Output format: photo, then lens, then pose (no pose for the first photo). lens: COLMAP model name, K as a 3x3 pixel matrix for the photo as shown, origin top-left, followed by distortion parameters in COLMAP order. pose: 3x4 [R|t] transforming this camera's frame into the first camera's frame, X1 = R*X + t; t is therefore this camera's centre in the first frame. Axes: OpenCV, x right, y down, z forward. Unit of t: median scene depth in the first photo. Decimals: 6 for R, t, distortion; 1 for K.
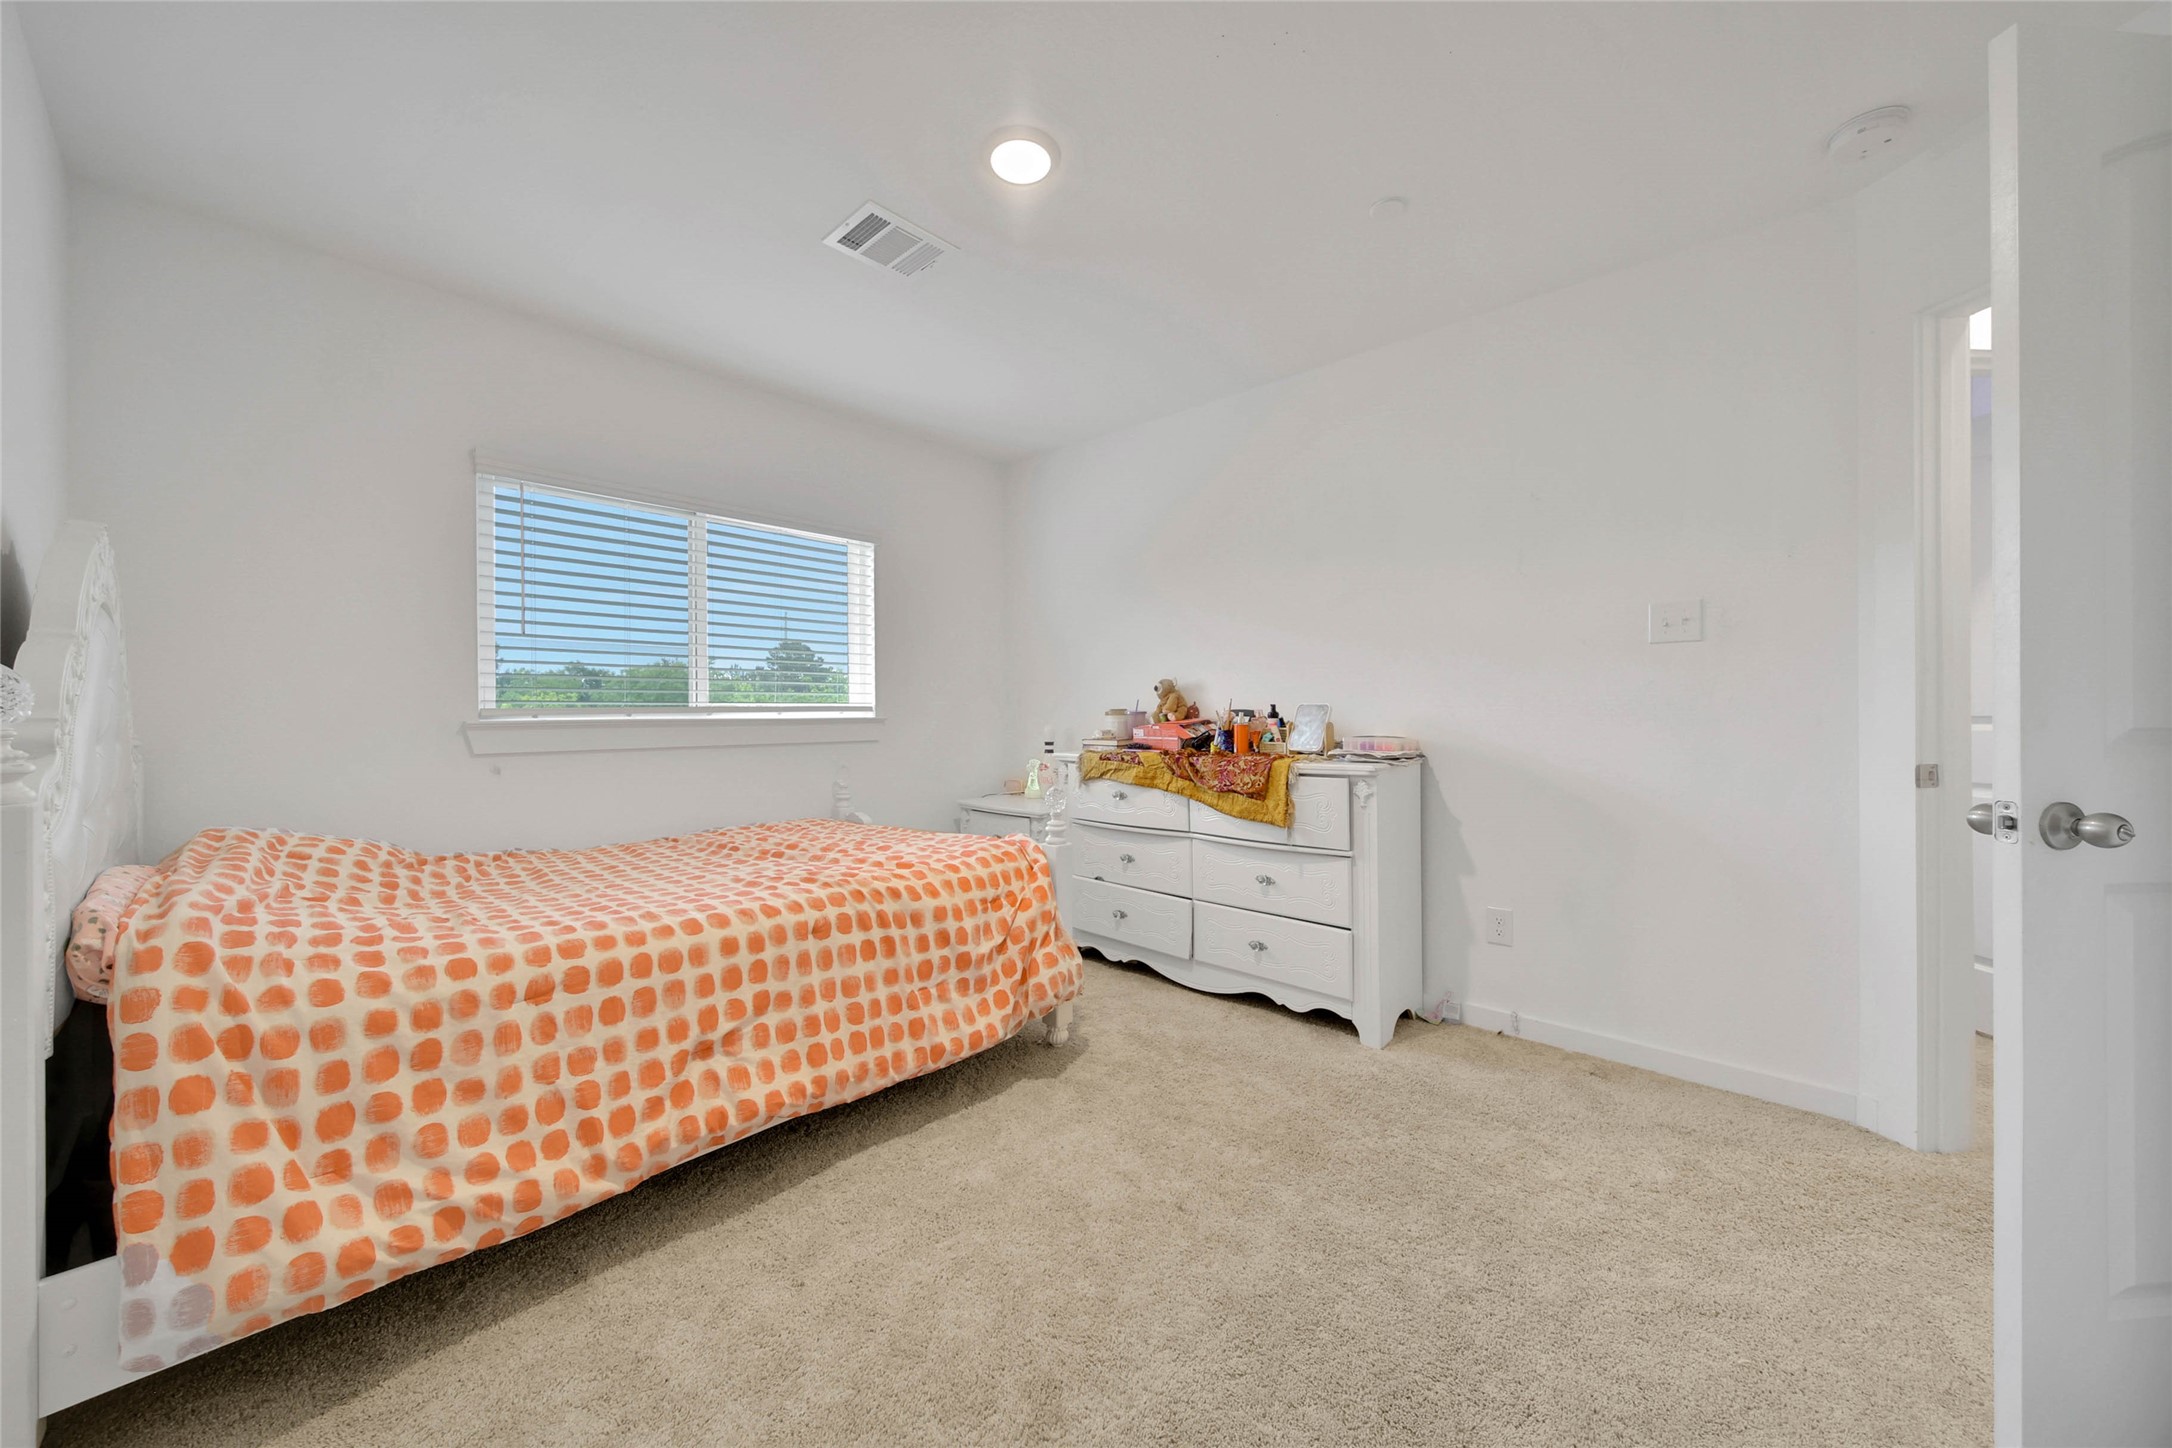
lens RADIAL K [[783.8, 0, 1087.0], [0, 783.8, 717.7], [0, 0, 1]] dist [-0.002939, -0.000340]
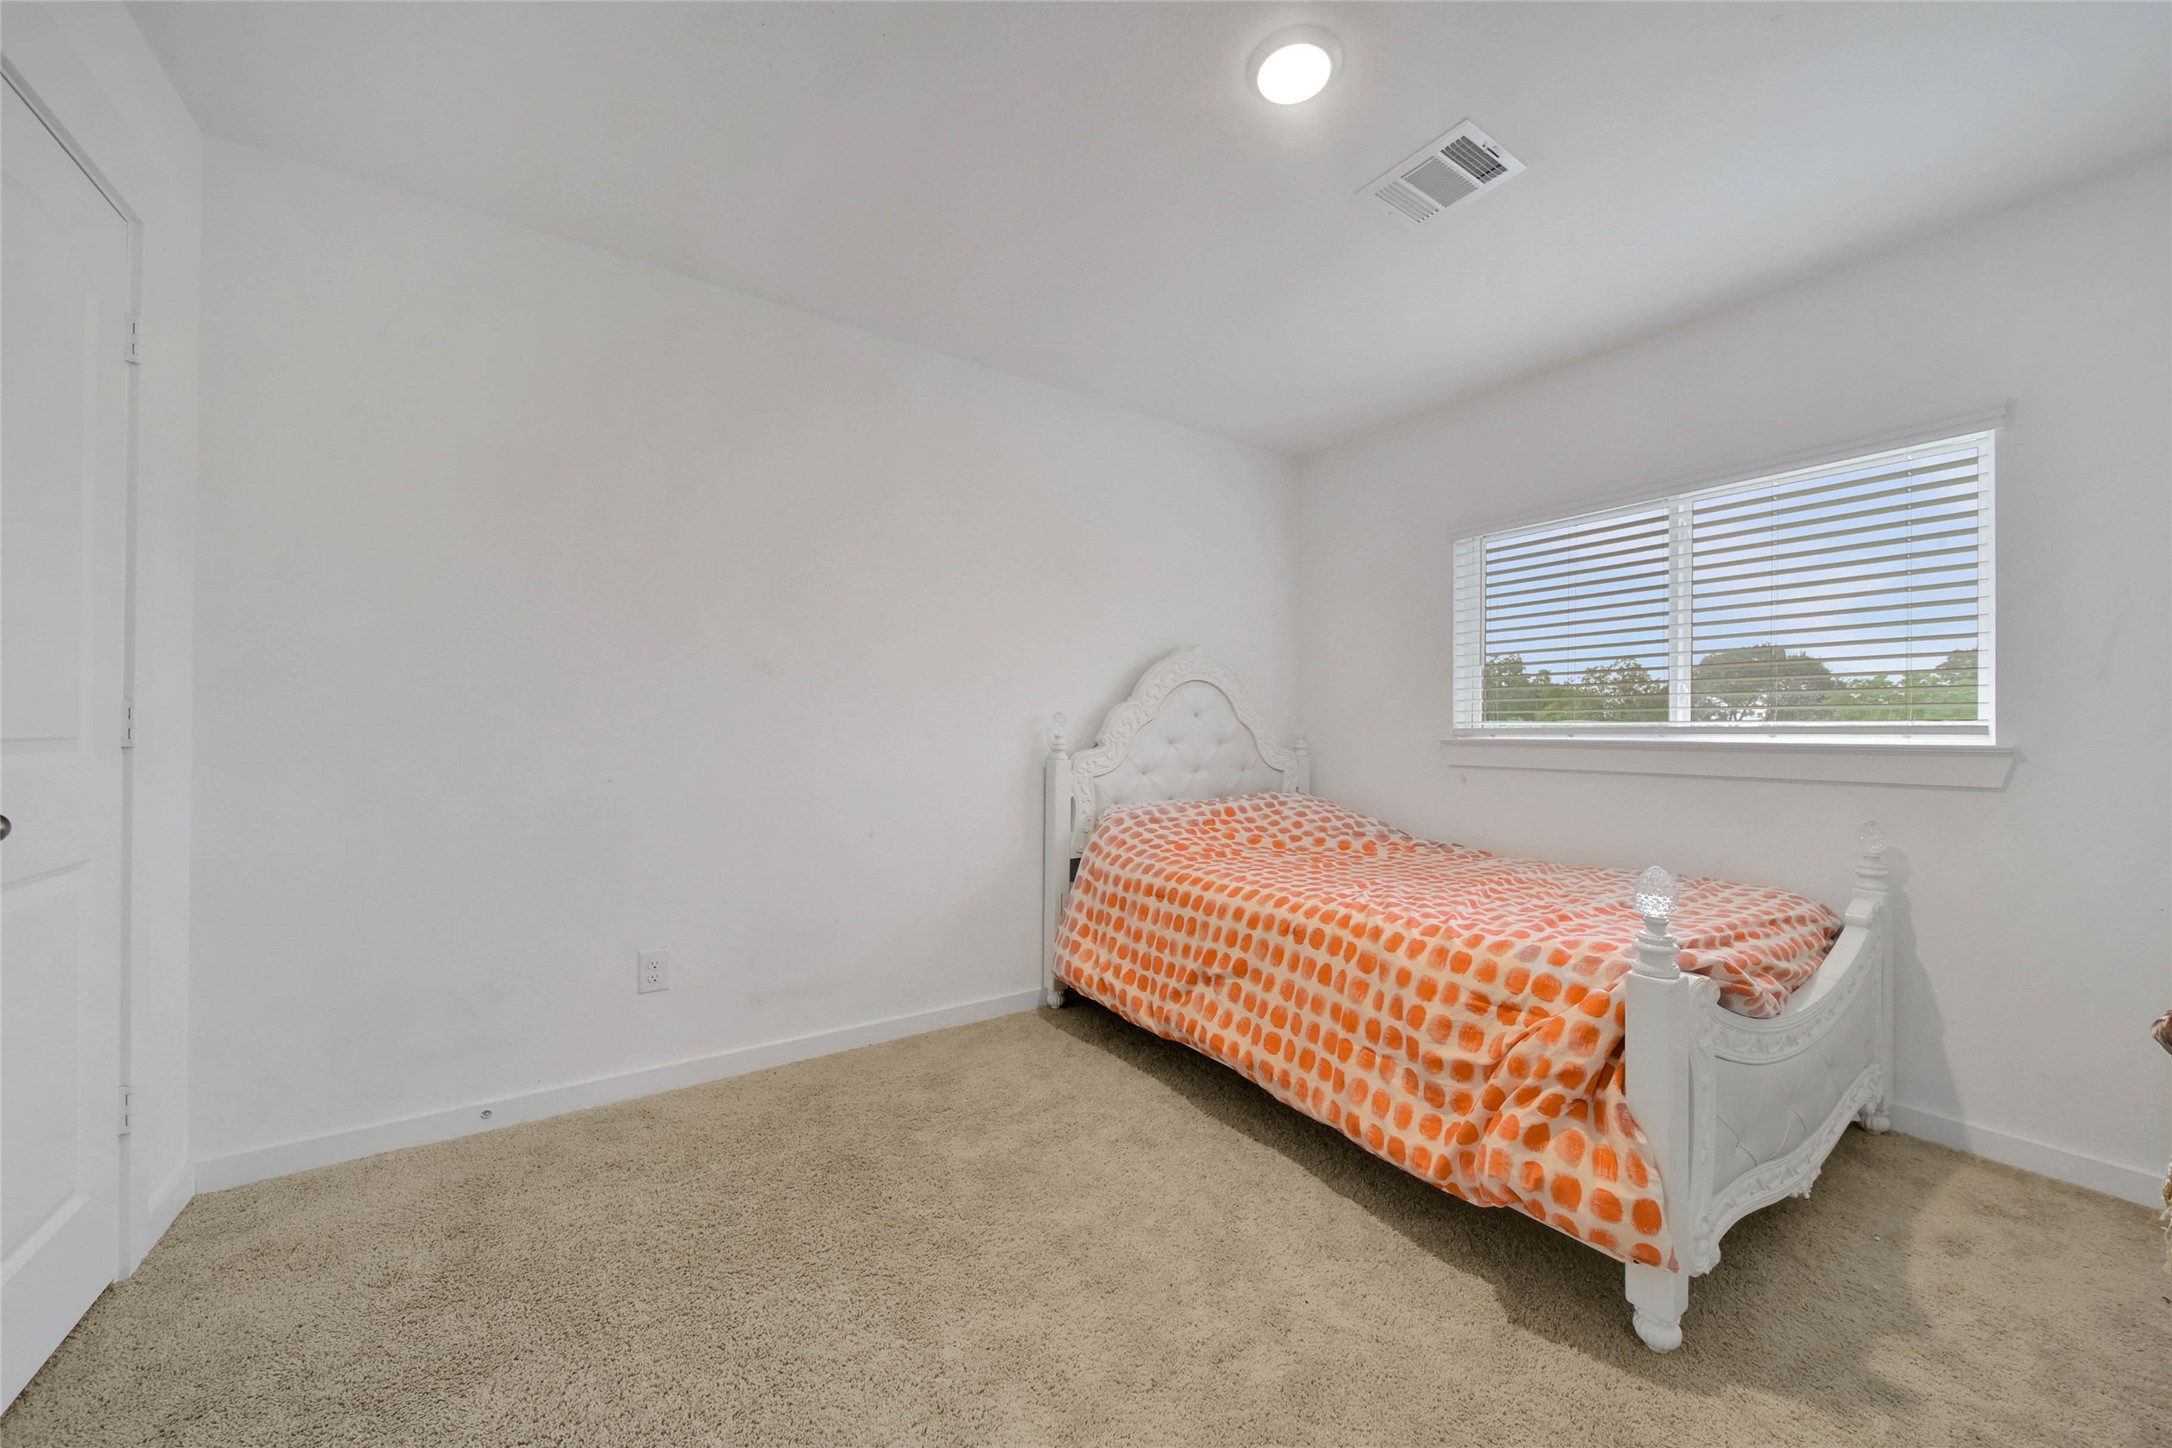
lens RADIAL K [[783.8, 0, 1087.5], [0, 783.8, 720.7], [0, 0, 1]] dist [-0.002939, -0.000340]
pose [[-0.236864, -0.009736, -0.971494, 0.783885], [-0.013327, 0.999888, -0.006771, -0.010624], [0.971451, 0.011343, -0.236967, 0.985636]]
